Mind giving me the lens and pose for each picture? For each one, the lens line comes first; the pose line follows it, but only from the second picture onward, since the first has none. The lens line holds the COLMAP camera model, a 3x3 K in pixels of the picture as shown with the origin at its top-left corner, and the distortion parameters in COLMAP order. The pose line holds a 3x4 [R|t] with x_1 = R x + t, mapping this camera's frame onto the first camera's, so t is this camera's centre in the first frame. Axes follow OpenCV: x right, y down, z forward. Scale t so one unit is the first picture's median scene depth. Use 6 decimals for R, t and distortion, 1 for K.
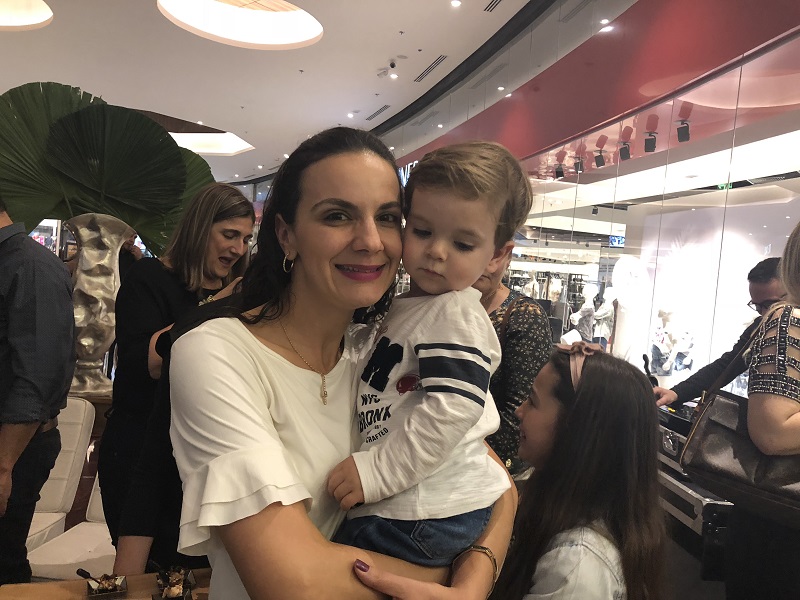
lens RADIAL K [[648.5, 0, 402.1], [0, 648.5, 303.6], [0, 0, 1]] dist [0.011310, -0.015532]
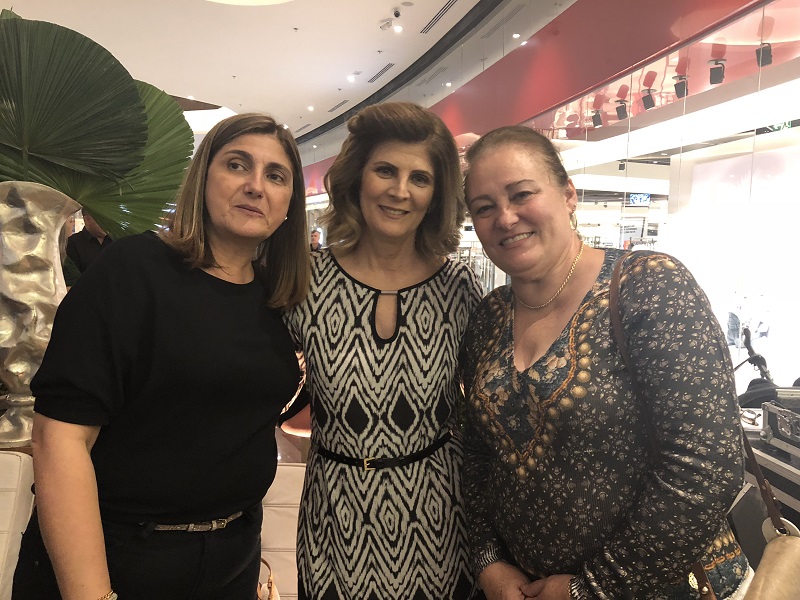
lens RADIAL K [[648.5, 0, 397.3], [0, 648.5, 295.7], [0, 0, 1]] dist [0.011310, -0.015532]
pose [[0.998285, -0.055563, -0.018426, -0.062577], [0.056062, 0.998041, 0.027781, -0.014438], [0.016846, -0.028766, 0.999444, 0.305105]]
